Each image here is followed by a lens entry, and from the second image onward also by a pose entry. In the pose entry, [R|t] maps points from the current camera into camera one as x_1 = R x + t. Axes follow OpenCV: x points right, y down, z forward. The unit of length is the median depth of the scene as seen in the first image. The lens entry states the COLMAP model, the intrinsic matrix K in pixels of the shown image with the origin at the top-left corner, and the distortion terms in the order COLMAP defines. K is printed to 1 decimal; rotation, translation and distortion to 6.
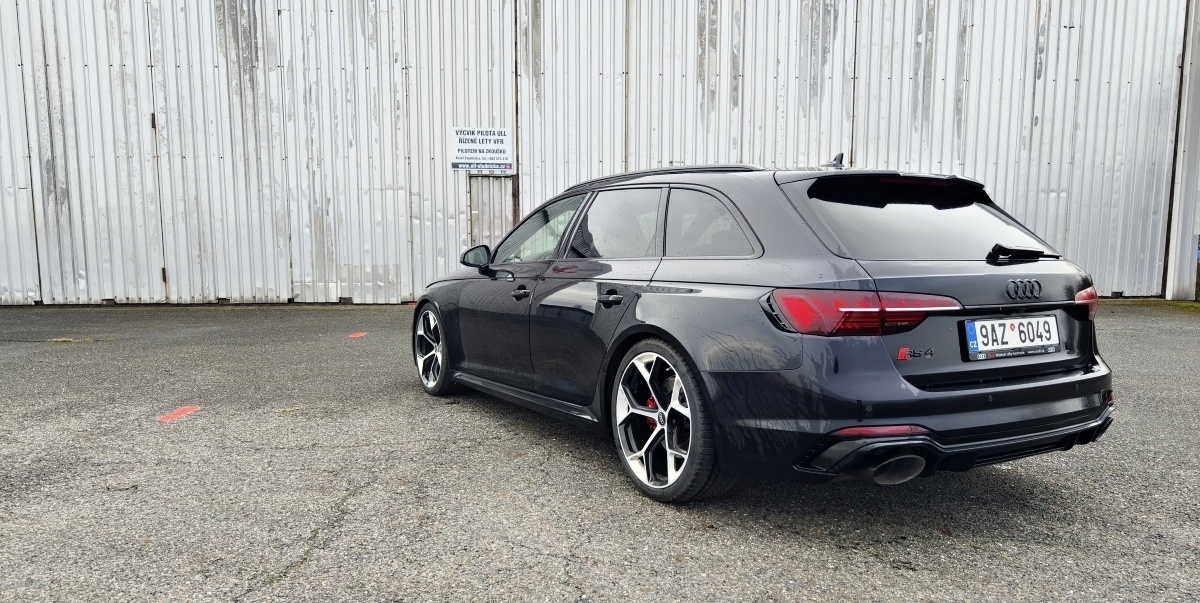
lens RADIAL K [[814.6, 0, 600.2], [0, 814.6, 336.2], [0, 0, 1]] dist [0.013016, -0.016798]
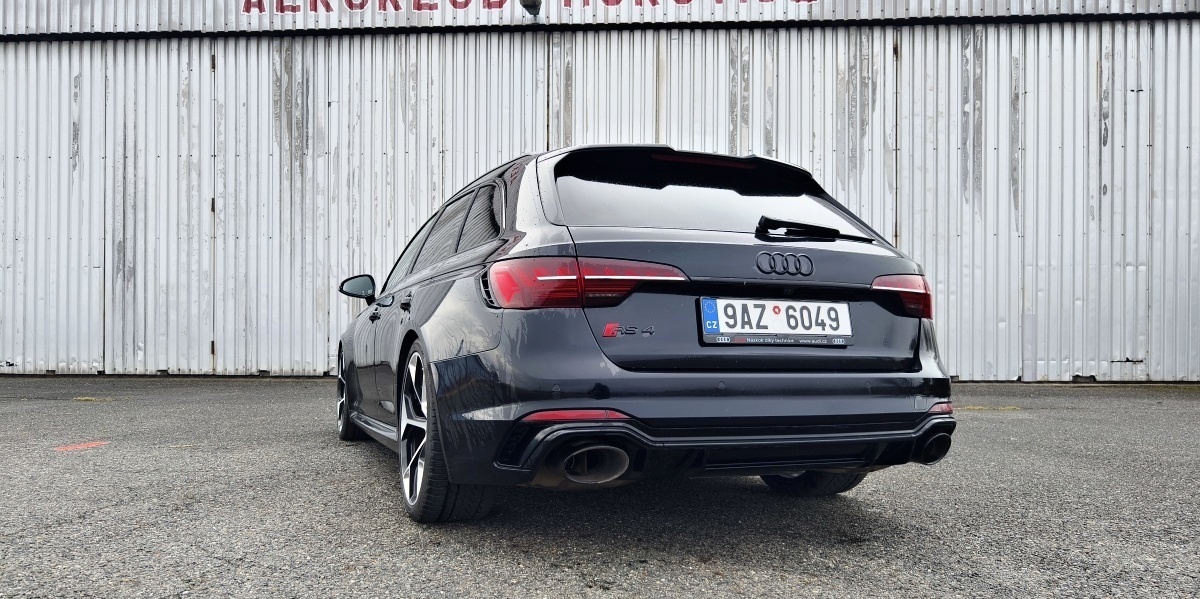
lens RADIAL K [[813.2, 0, 602.4], [0, 813.2, 340.9], [0, 0, 1]] dist [0.006445, -0.006397]
pose [[0.989700, 0.004067, -0.143100, 0.114682], [-0.021473, 0.992505, -0.120306, 0.032050], [0.141538, 0.122139, 0.982369, 0.039750]]
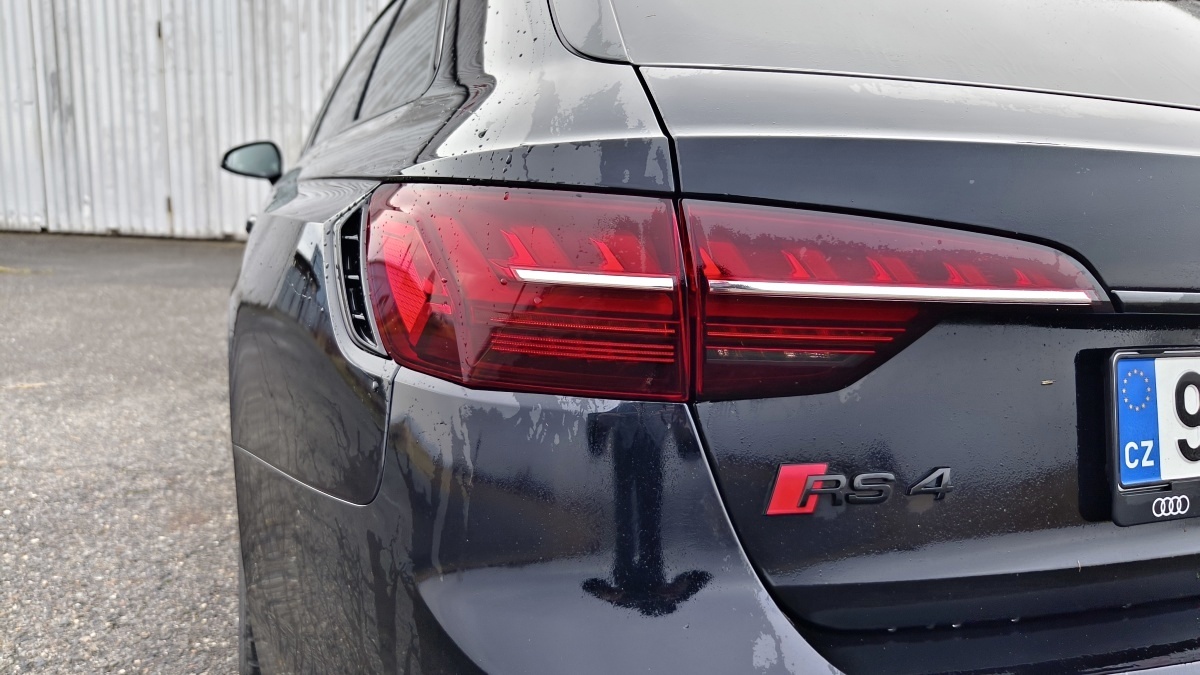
lens RADIAL K [[811.3, 0, 602.0], [0, 811.3, 345.7], [0, 0, 1]] dist [-0.008016, -0.004473]
pose [[0.986534, 0.069390, -0.148108, 0.082900], [-0.060369, 0.996086, 0.064563, -0.006646], [0.152009, -0.054752, 0.986861, 0.184344]]
